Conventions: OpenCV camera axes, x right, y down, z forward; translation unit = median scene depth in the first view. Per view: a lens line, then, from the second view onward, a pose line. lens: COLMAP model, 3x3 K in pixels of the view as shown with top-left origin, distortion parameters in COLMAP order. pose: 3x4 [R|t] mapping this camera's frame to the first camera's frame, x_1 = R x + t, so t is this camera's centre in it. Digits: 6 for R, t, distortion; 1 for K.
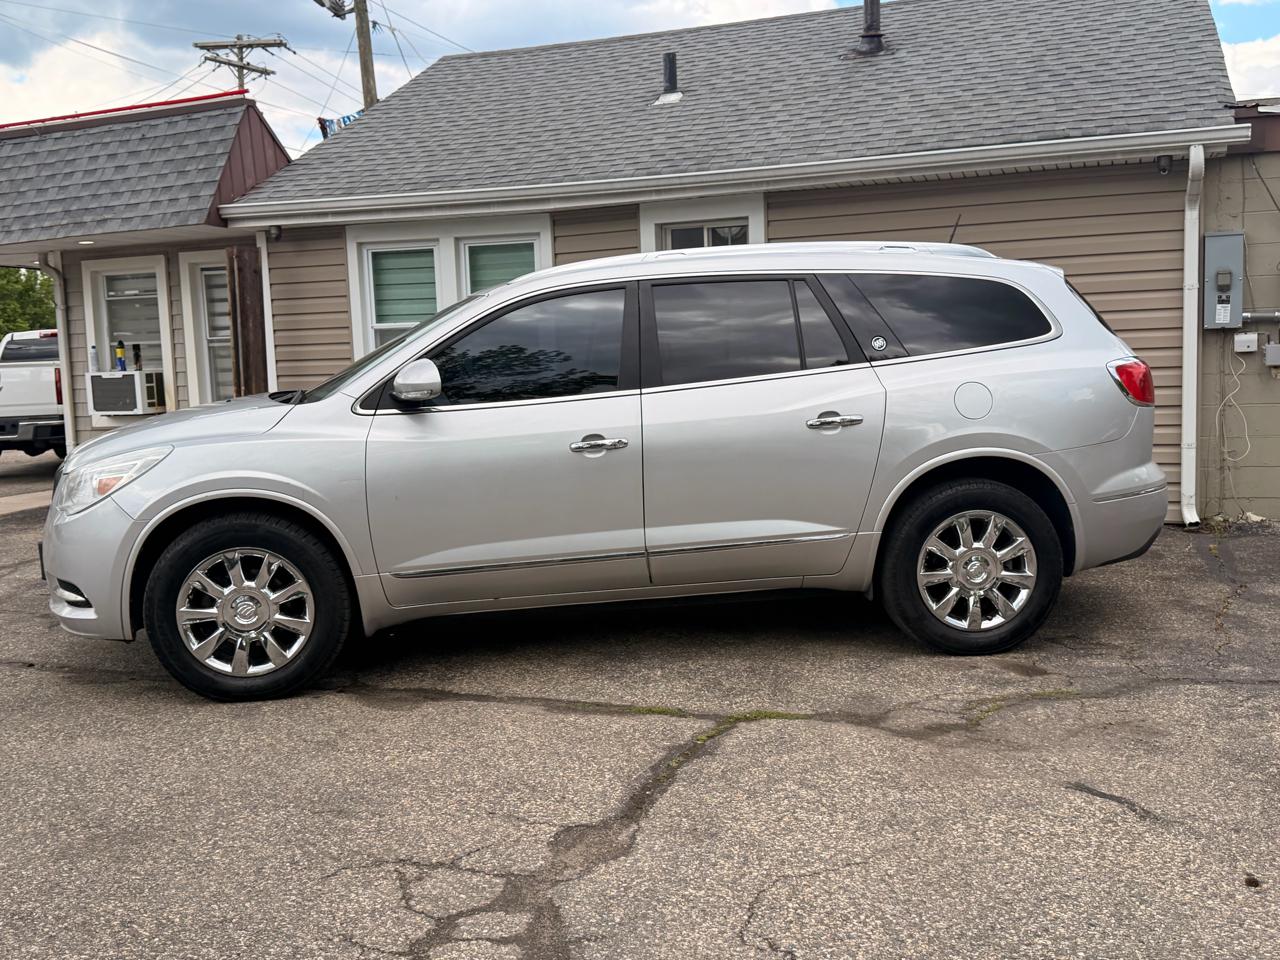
lens RADIAL K [[1292.8, 0, 643.7], [0, 1292.8, 487.2], [0, 0, 1]] dist [0.059767, 0.000000]
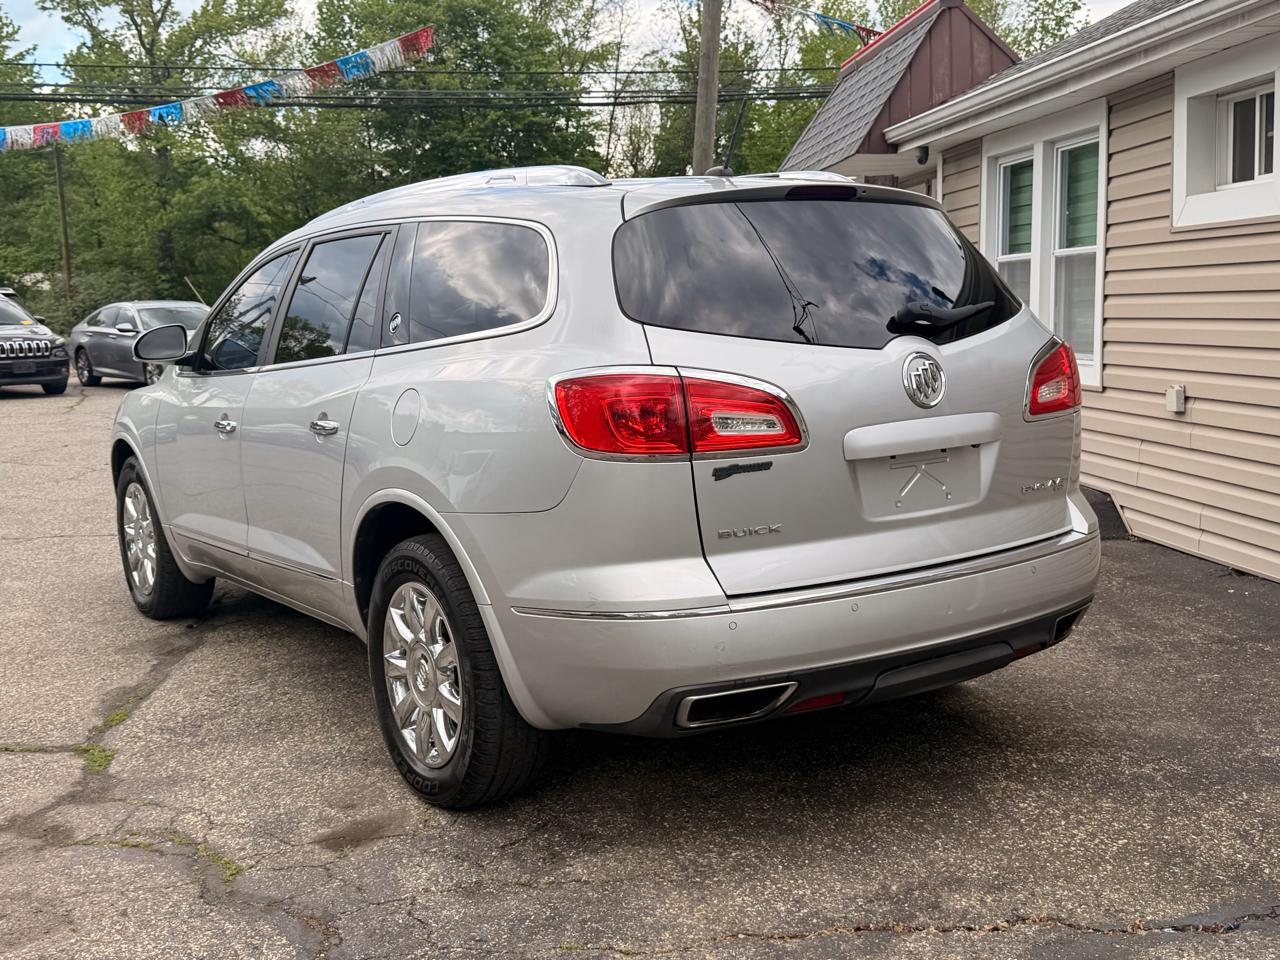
lens RADIAL K [[1362.2, 0, 627.5], [0, 1362.2, 482.0], [0, 0, 1]] dist [0.058841, 0.000000]
pose [[0.445268, 0.134133, -0.885294, 0.934455], [-0.080881, 0.990699, 0.109423, -0.120369], [0.891737, 0.022880, 0.451975, 0.802866]]
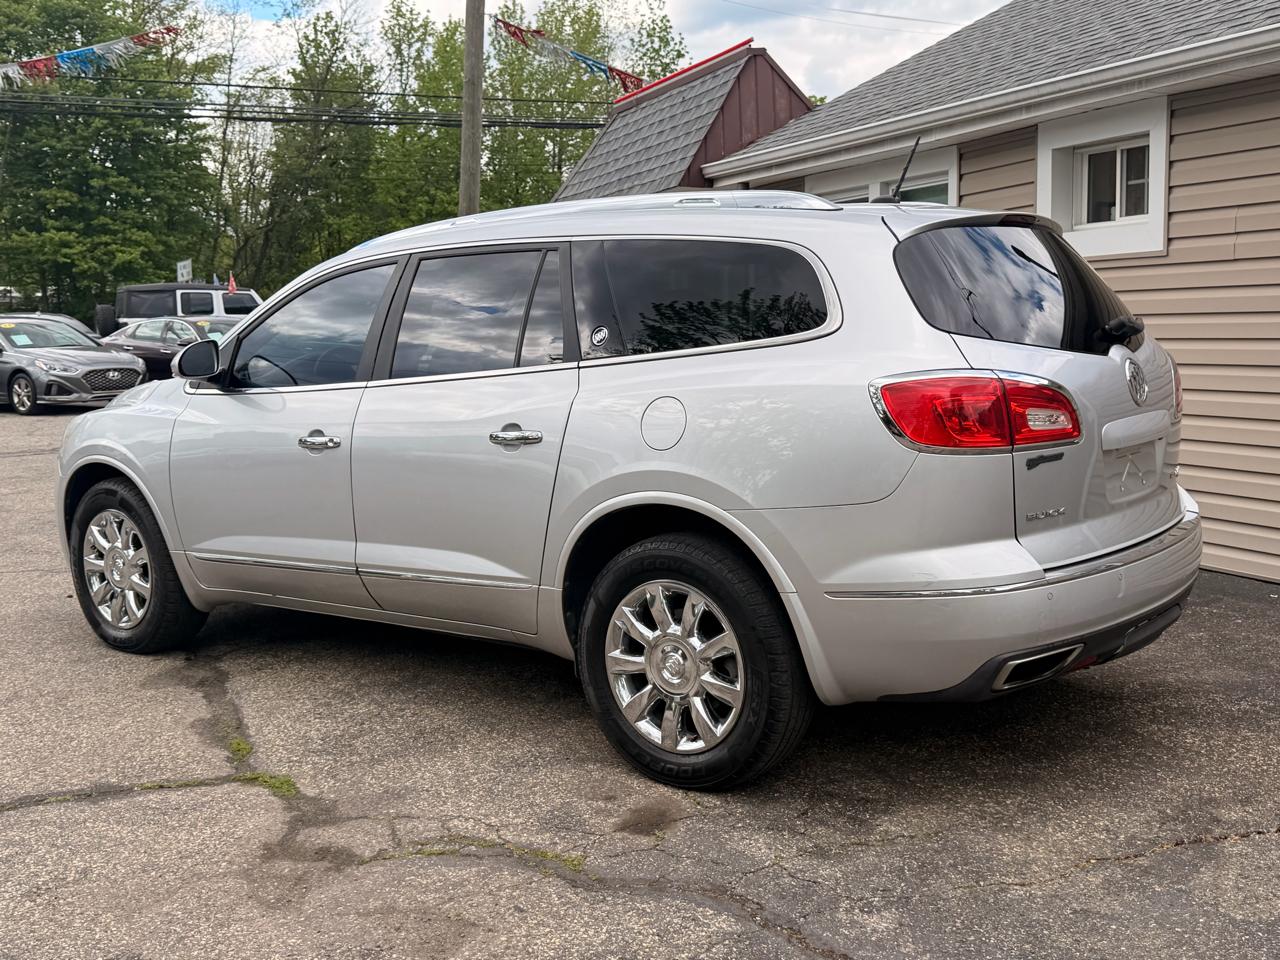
lens RADIAL K [[1362.2, 0, 637.1], [0, 1362.2, 480.1], [0, 0, 1]] dist [0.058841, 0.000000]
pose [[0.692596, 0.100333, -0.714314, 0.778426], [-0.076189, 0.994915, 0.065874, -0.084213], [0.717291, 0.008799, 0.696718, 0.491392]]
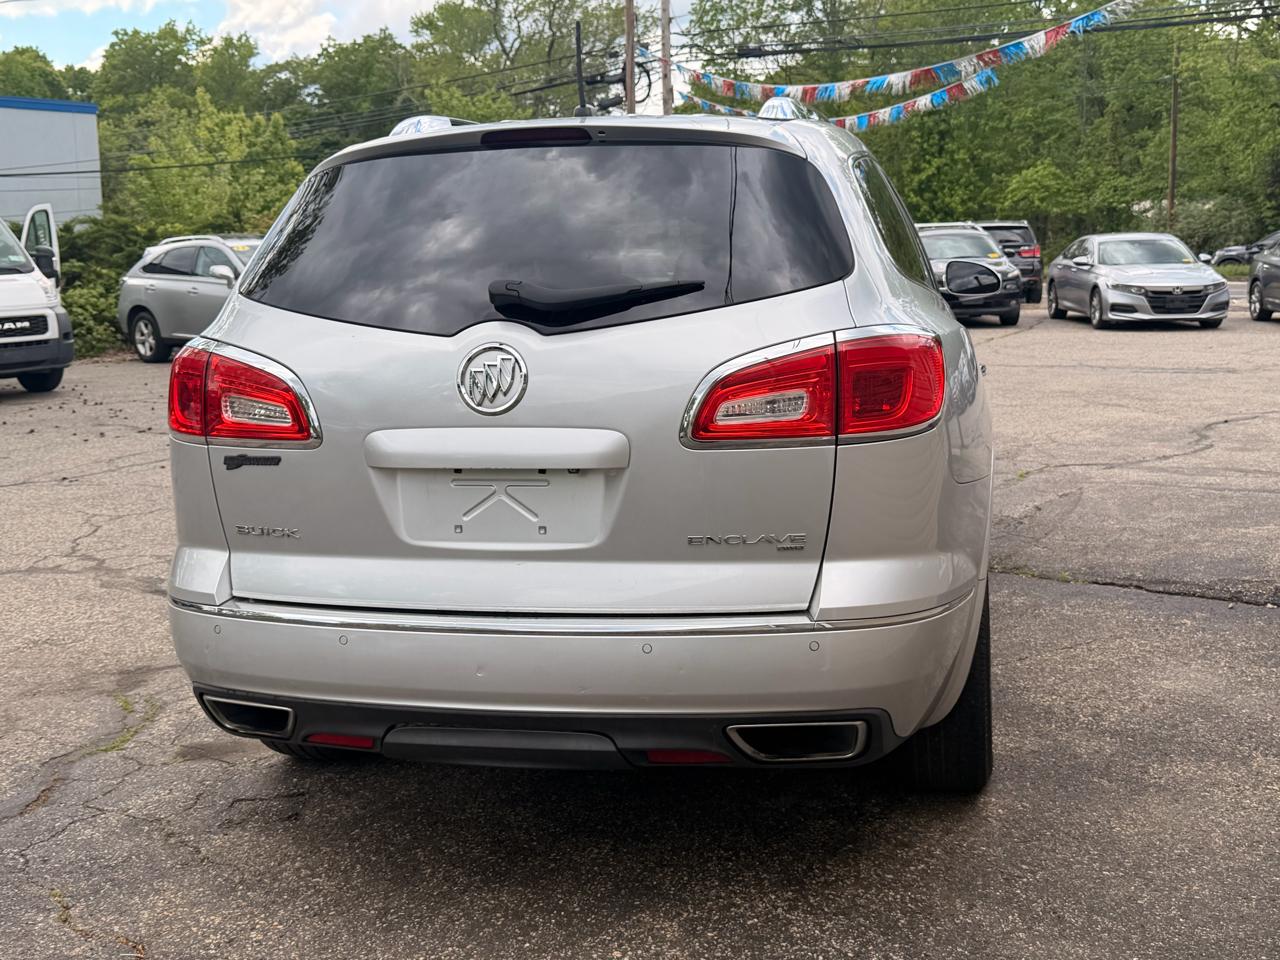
lens RADIAL K [[1362.2, 0, 638.2], [0, 1362.2, 484.4], [0, 0, 1]] dist [0.058841, 0.000000]
pose [[-0.323317, 0.190642, -0.926888, 0.879101], [-0.077944, 0.970803, 0.226863, -0.189521], [0.943075, 0.145594, -0.299018, 1.422209]]
